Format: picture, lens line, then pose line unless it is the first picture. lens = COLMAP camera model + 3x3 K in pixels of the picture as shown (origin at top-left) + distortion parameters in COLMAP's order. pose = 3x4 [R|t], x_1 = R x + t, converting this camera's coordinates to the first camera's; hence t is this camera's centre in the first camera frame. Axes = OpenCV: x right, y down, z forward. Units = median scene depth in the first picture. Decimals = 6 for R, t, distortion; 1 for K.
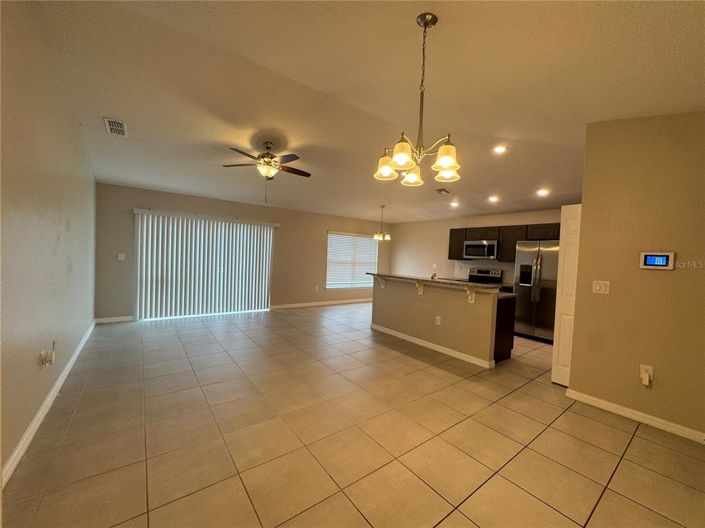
lens RADIAL K [[283.1, 0, 352.5], [0, 283.1, 264.0], [0, 0, 1]] dist [-0.015064, -0.000010]
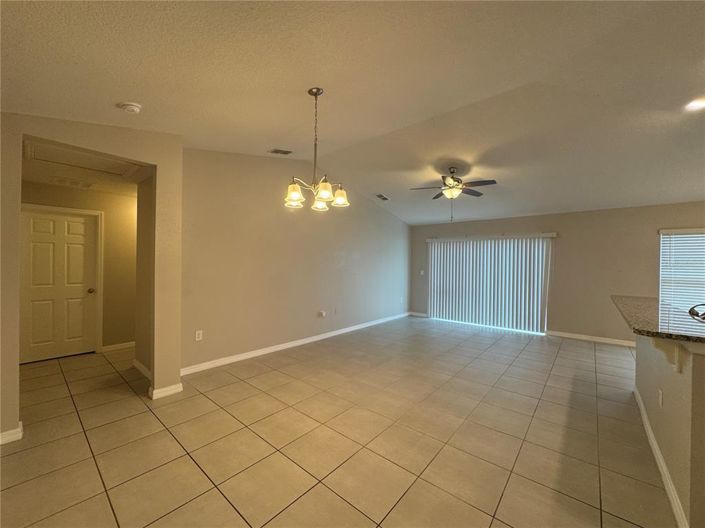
lens RADIAL K [[283.1, 0, 352.5], [0, 283.1, 264.0], [0, 0, 1]] dist [-0.015064, -0.000010]
pose [[0.219589, -0.032141, -0.975063, 0.558167], [-0.034796, 0.998563, -0.040752, 0.002818], [0.974972, 0.042876, 0.218155, 0.311455]]
